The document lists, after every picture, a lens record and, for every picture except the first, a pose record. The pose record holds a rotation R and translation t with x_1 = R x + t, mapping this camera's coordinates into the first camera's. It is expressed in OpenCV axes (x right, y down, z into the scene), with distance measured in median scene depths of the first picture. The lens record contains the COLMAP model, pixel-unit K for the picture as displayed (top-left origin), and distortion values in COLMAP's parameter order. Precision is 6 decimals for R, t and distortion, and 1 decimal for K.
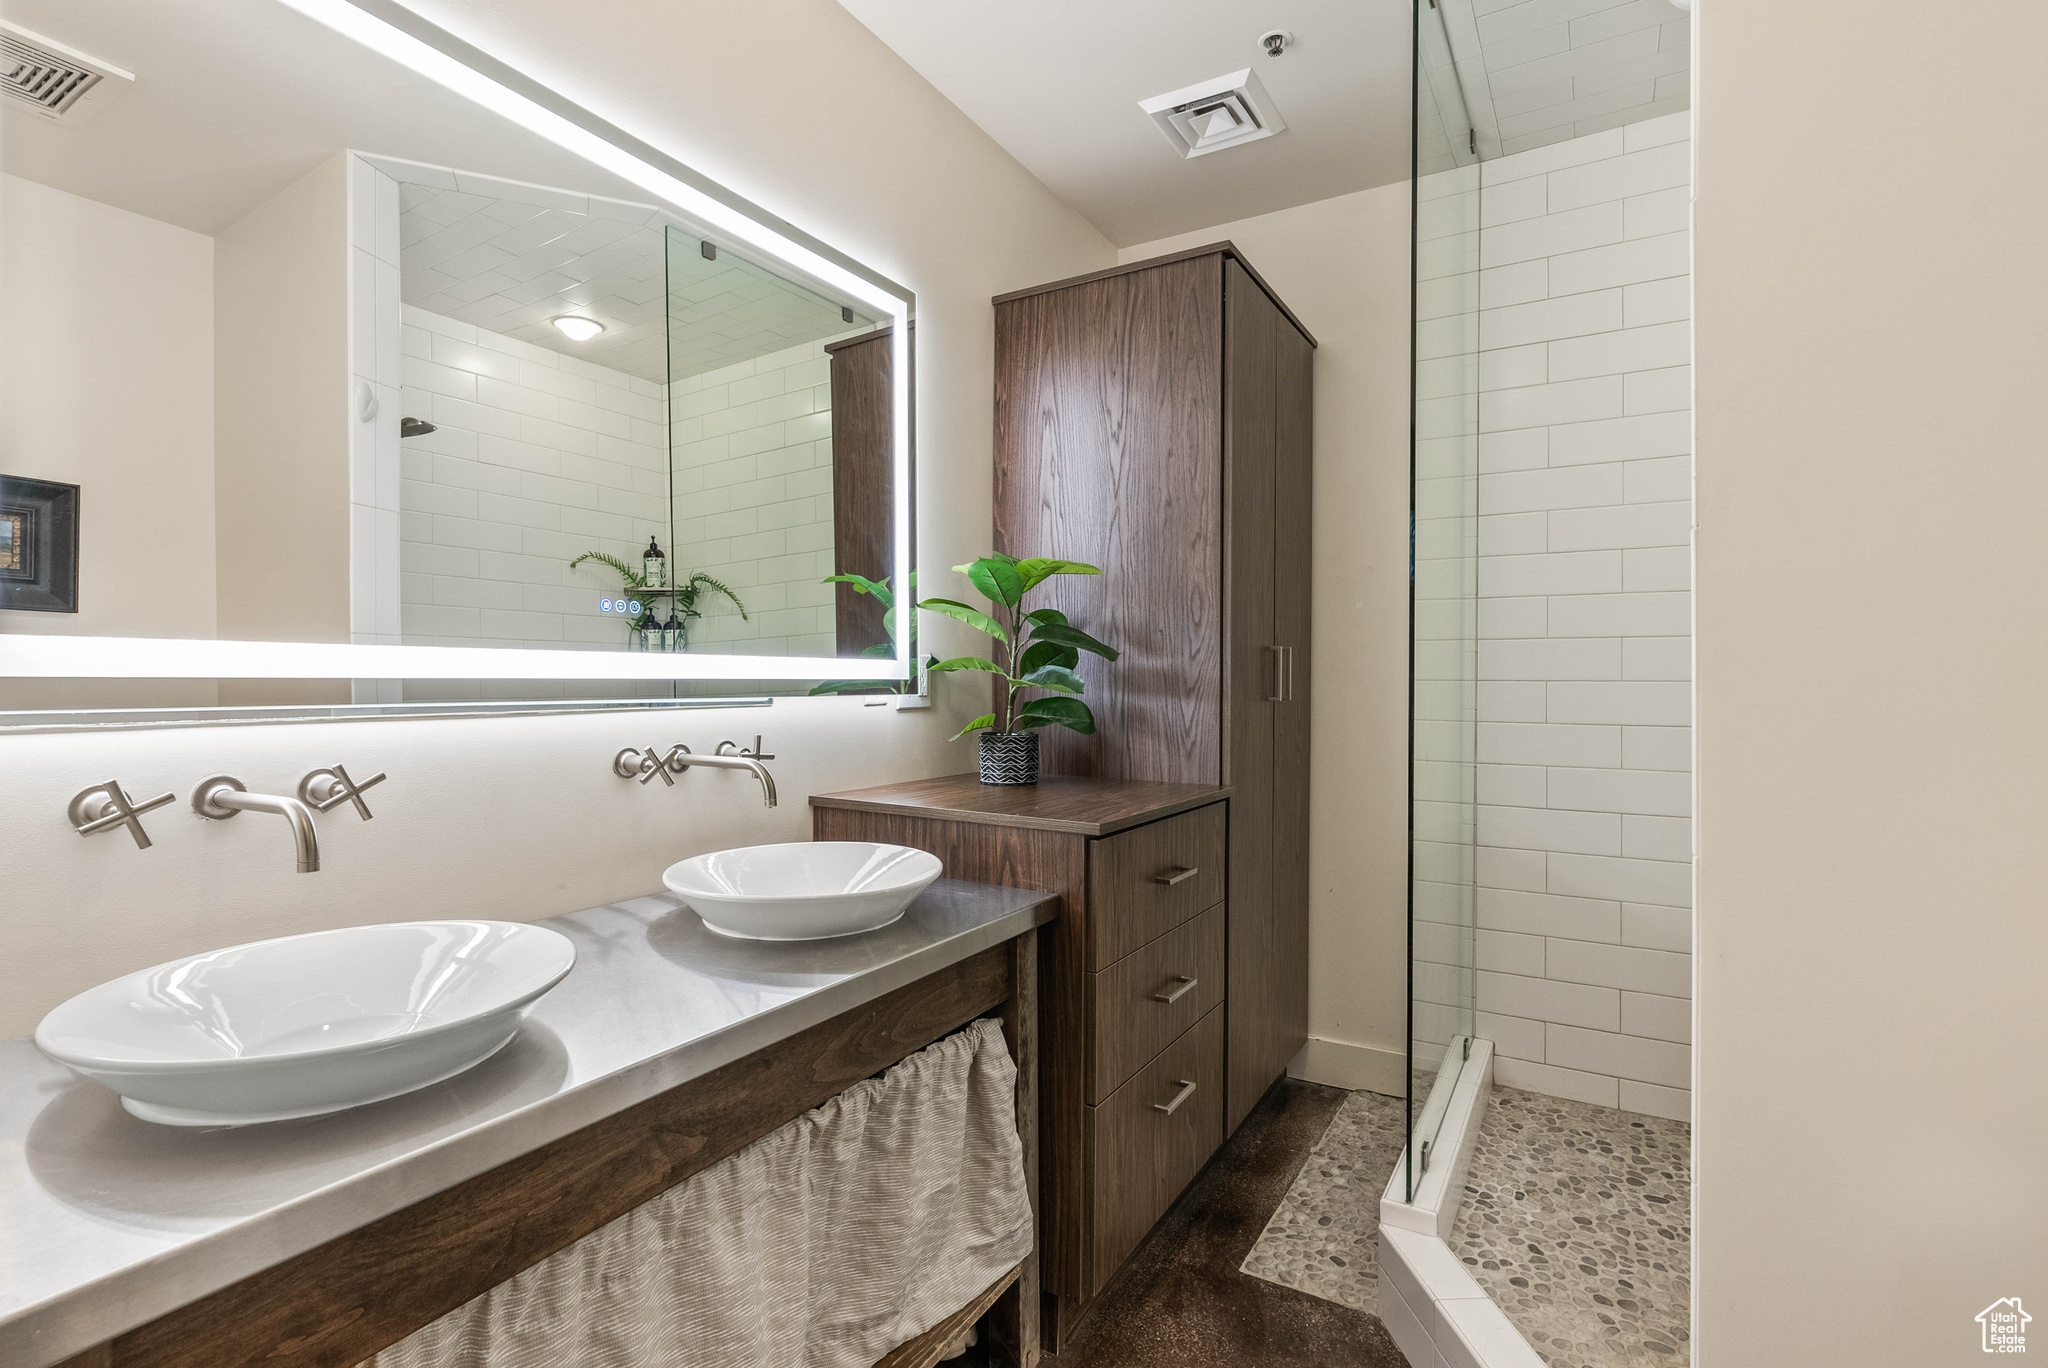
lens RADIAL K [[938.2, 0, 1004.9], [0, 938.2, 686.4], [0, 0, 1]] dist [-0.012081, 0.005928]
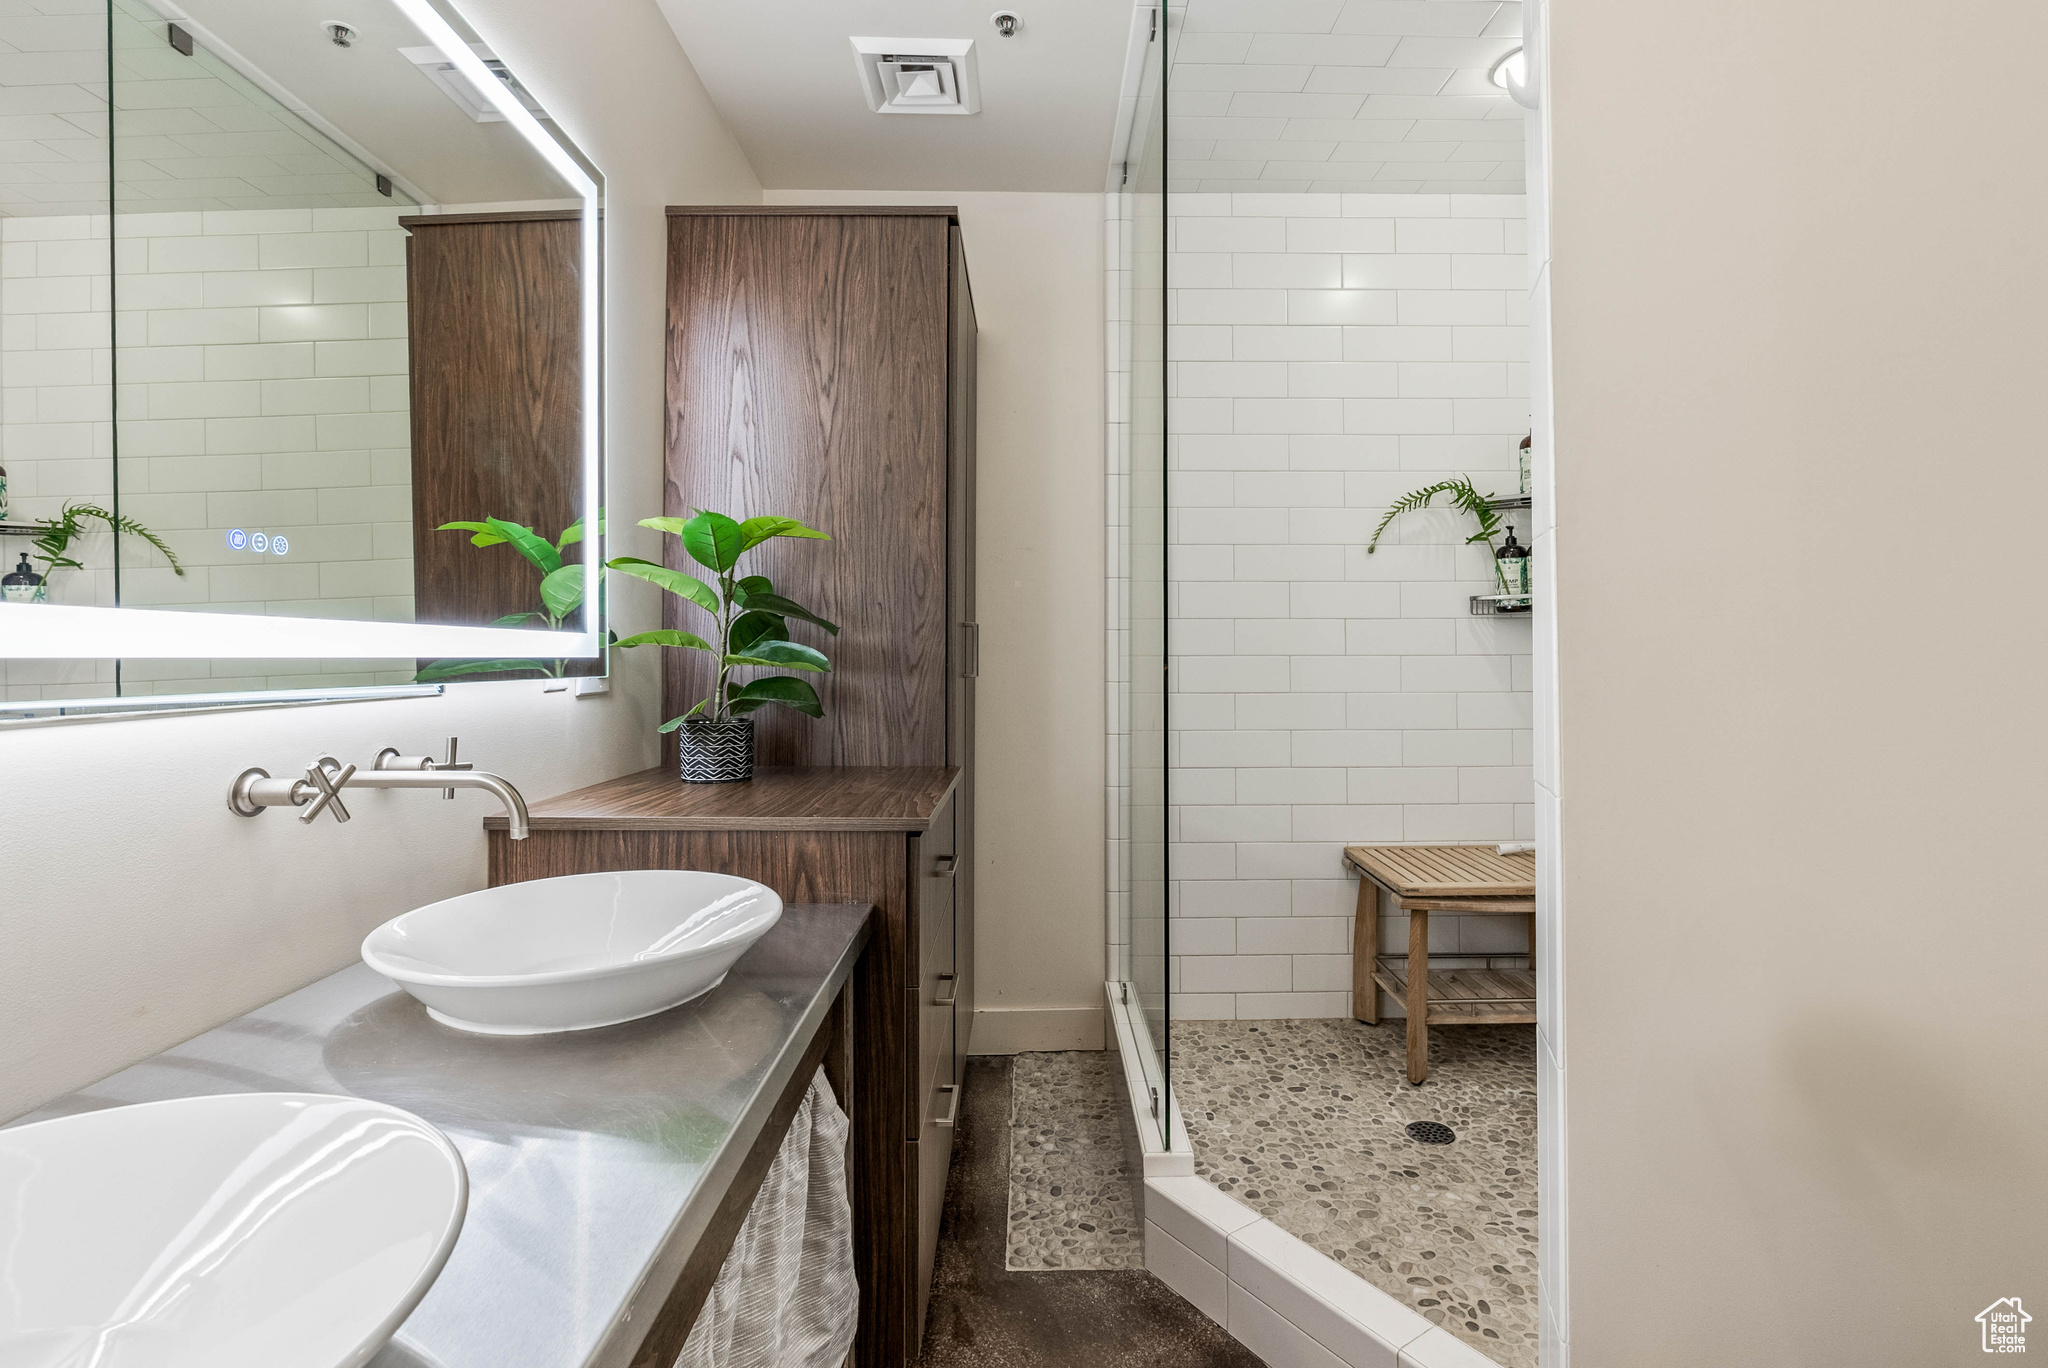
lens RADIAL K [[938.2, 0, 1028.4], [0, 938.2, 642.4], [0, 0, 1]] dist [-0.012081, 0.005928]
pose [[0.851181, 0.003231, 0.524863, -0.204439], [0.008738, 0.999755, -0.020324, -0.000873], [-0.524800, 0.021885, 0.850944, 0.134889]]
